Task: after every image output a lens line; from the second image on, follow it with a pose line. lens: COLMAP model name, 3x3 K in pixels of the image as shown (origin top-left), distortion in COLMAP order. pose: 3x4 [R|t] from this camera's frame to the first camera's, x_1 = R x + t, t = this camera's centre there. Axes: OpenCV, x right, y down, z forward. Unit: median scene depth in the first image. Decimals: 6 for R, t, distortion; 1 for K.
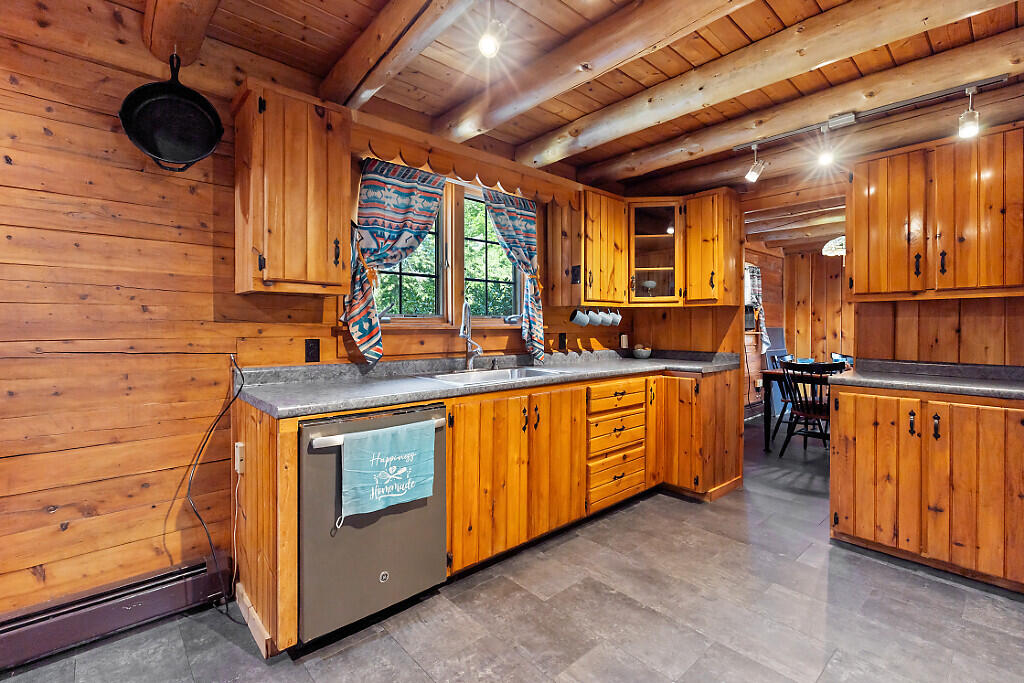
lens RADIAL K [[464.0, 0, 506.2], [0, 464.0, 333.7], [0, 0, 1]] dist [0.004124, -0.001985]
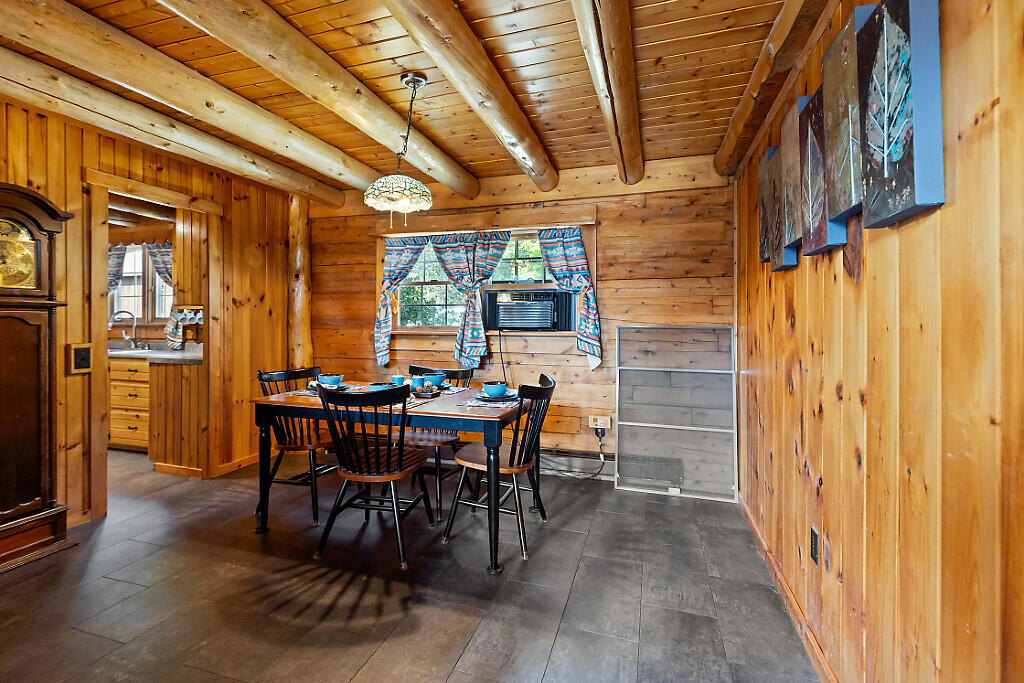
lens RADIAL K [[464.0, 0, 500.4], [0, 464.0, 316.3], [0, 0, 1]] dist [0.004124, -0.001985]
pose [[0.485968, -0.014268, -0.873860, 2.412615], [-0.012935, 0.999640, -0.023514, -0.022757], [0.873881, 0.022730, 0.485608, 1.529922]]
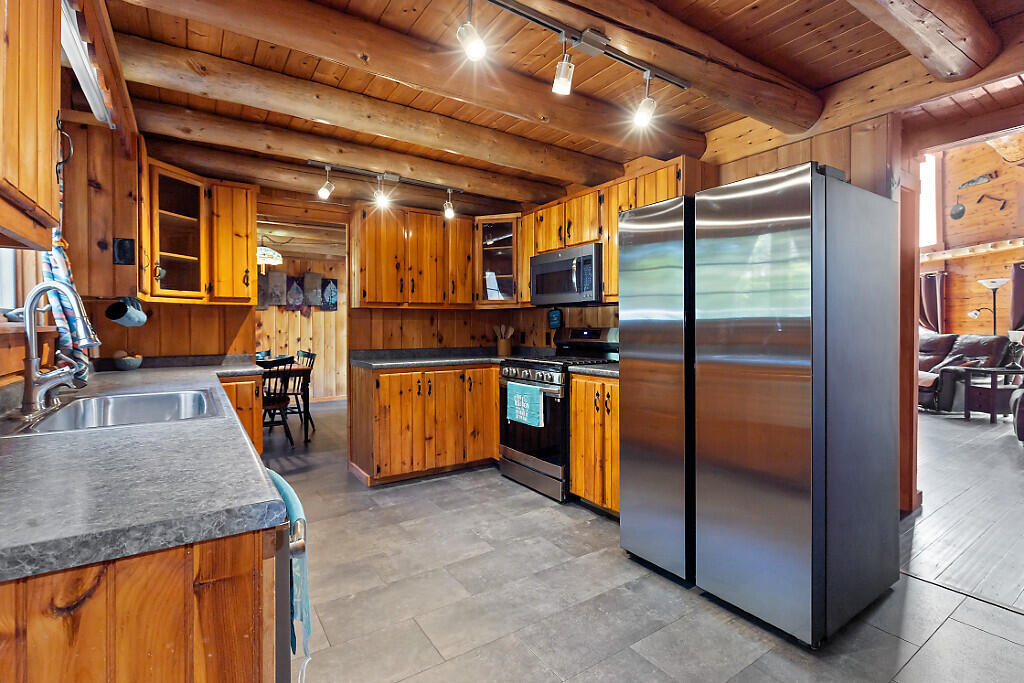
lens RADIAL K [[464.0, 0, 509.2], [0, 464.0, 334.2], [0, 0, 1]] dist [0.004124, -0.001985]
pose [[0.143506, -0.020587, 0.989435, -0.583911], [0.018019, 0.999672, 0.018186, -0.010493], [-0.989485, 0.015219, 0.143830, 0.445048]]
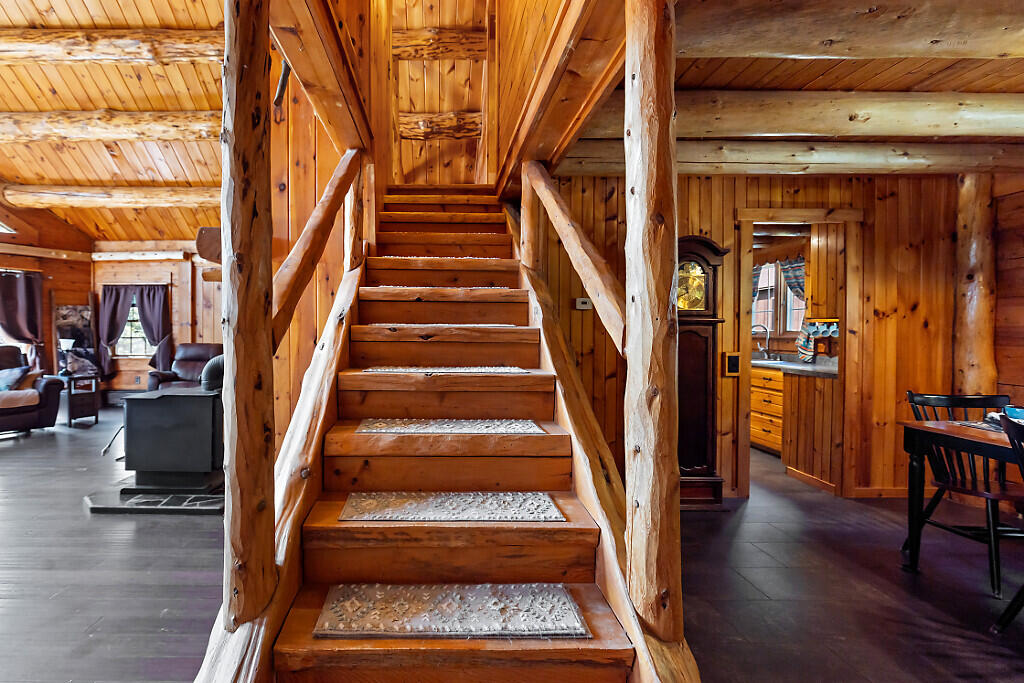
lens RADIAL K [[464.0, 0, 461.8], [0, 464.0, 343.5], [0, 0, 1]] dist [0.004124, -0.001985]
pose [[-0.671156, 0.009078, -0.741261, 2.523290], [-0.018550, 0.999406, 0.029036, -0.021628], [0.741084, 0.033238, -0.670589, 1.522754]]
